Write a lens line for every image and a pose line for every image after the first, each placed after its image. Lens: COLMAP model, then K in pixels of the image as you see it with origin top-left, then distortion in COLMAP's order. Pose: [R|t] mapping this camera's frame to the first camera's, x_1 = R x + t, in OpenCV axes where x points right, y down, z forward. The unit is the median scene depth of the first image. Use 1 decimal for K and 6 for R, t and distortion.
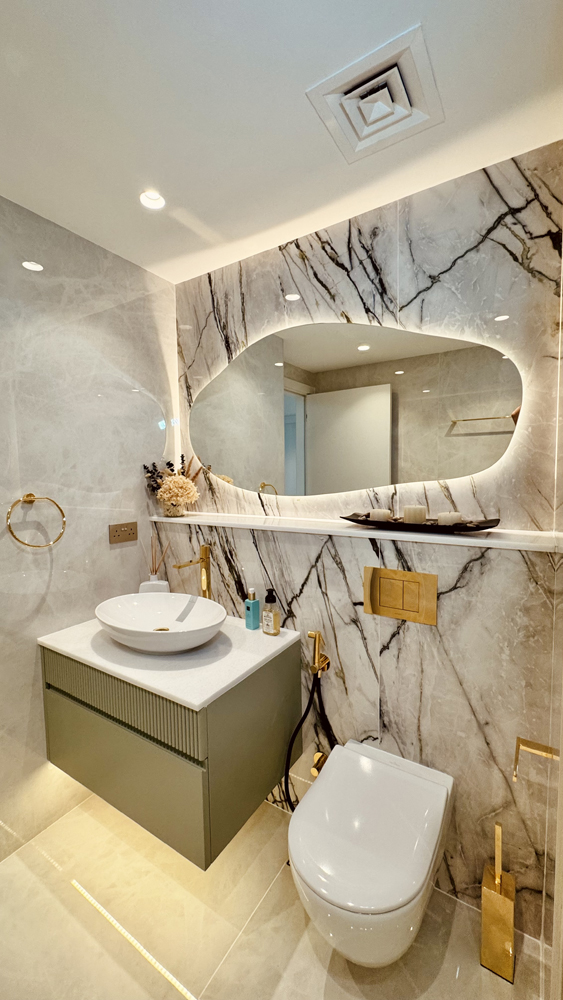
lens RADIAL K [[399.4, 0, 281.5], [0, 399.4, 500.0], [0, 0, 1]] dist [-0.000752, 0.000108]
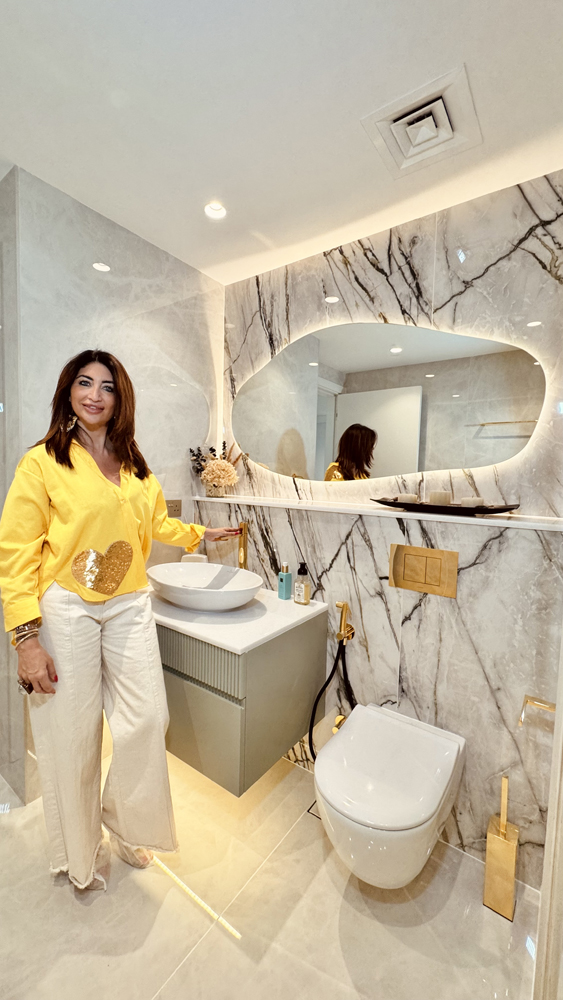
lens RADIAL K [[399.4, 0, 281.5], [0, 399.4, 500.0], [0, 0, 1]] dist [-0.000752, 0.000108]
pose [[0.997430, 0.046405, -0.054583, -0.036763], [-0.046850, 0.998878, -0.006917, 0.065458], [0.054200, 0.009456, 0.998485, -0.108751]]
